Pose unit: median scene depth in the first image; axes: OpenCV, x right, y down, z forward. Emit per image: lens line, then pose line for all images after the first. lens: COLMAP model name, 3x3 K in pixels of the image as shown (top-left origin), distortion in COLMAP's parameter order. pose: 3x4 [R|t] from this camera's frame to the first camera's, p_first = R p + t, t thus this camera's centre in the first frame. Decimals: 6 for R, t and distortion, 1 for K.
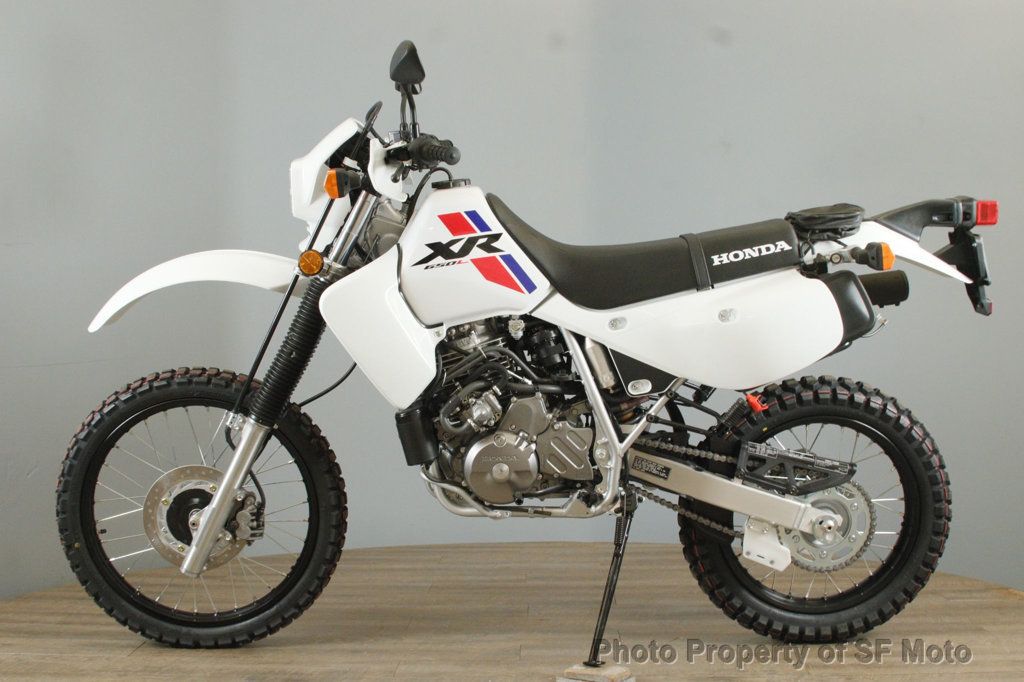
lens RADIAL K [[1390.6, 0, 512.0], [0, 1390.6, 341.0], [0, 0, 1]] dist [-0.019377, -0.020912]
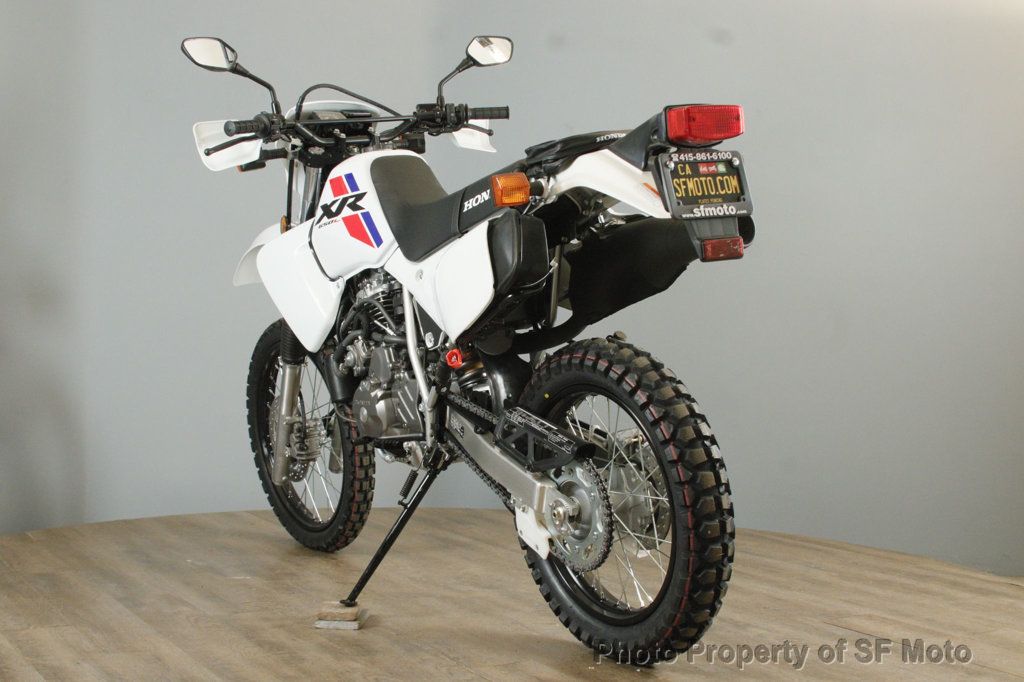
lens RADIAL K [[1390.6, 0, 512.0], [0, 1390.6, 341.0], [0, 0, 1]] dist [-0.019377, -0.020912]
pose [[0.475964, 0.029773, -0.878960, 0.999303], [-0.041123, 0.999087, 0.011573, 0.020479], [0.878503, 0.030637, 0.476754, 0.592503]]
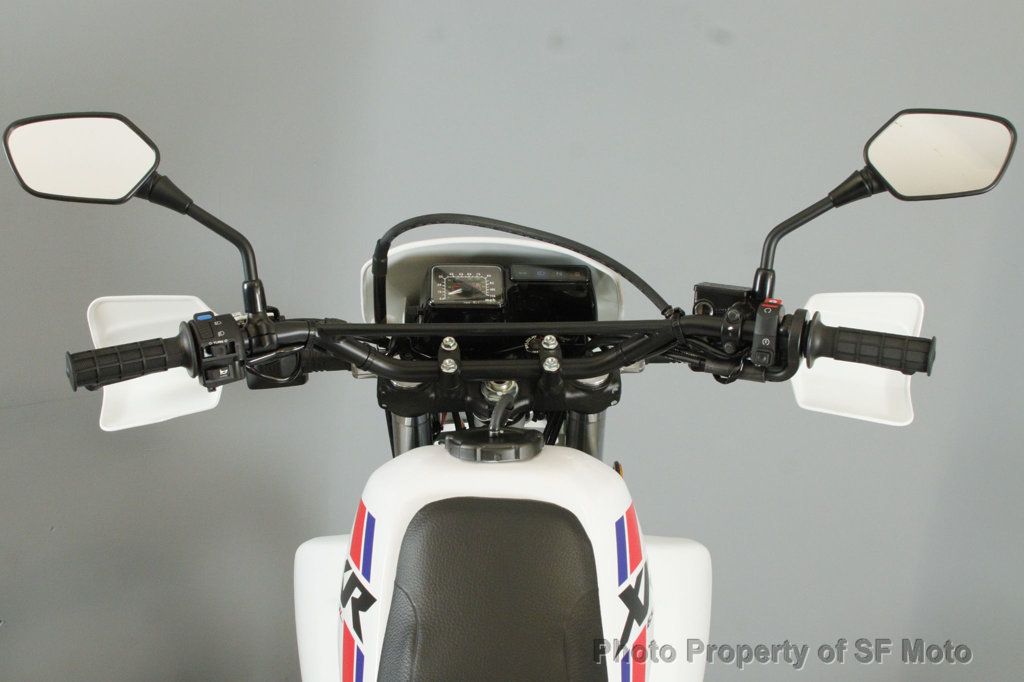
lens RADIAL K [[1443.2, 0, 512.0], [0, 1443.2, 341.0], [0, 0, 1]] dist [-0.061344, -0.054090]
pose [[-0.080660, 0.261083, -0.961941, 0.362631], [-0.155837, 0.949914, 0.270885, -0.264017], [0.984484, 0.171756, -0.035934, 1.044731]]
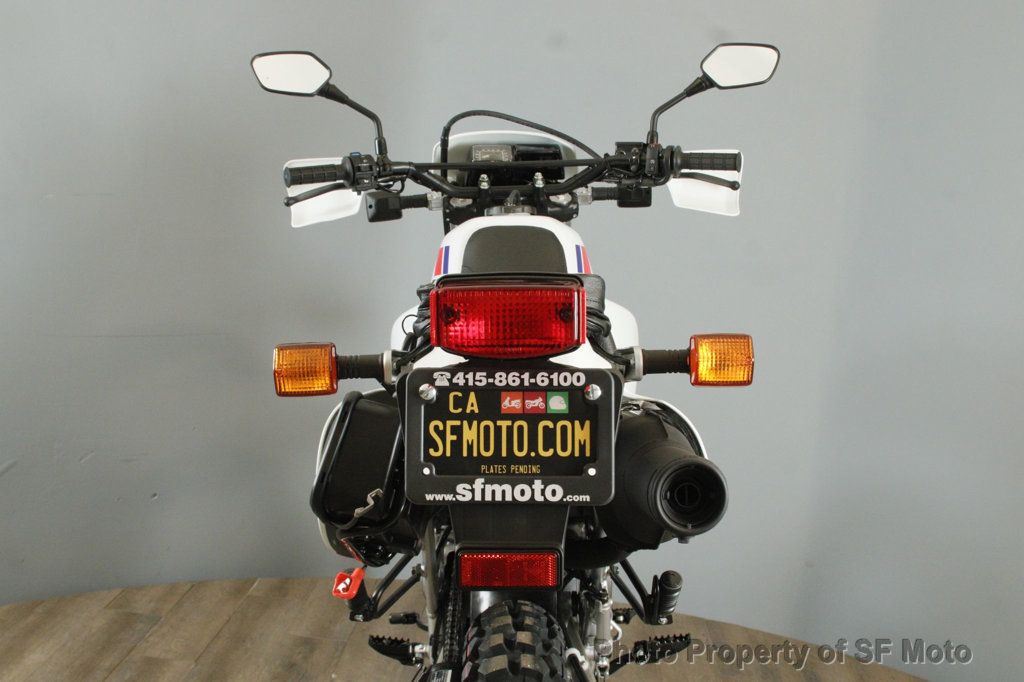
lens RADIAL K [[1390.6, 0, 512.0], [0, 1390.6, 341.0], [0, 0, 1]] dist [-0.019377, -0.020912]
pose [[-0.069710, 0.110198, -0.991462, 0.748271], [-0.132093, 0.984108, 0.118668, -0.138512], [0.988783, 0.139238, -0.054045, 1.083133]]
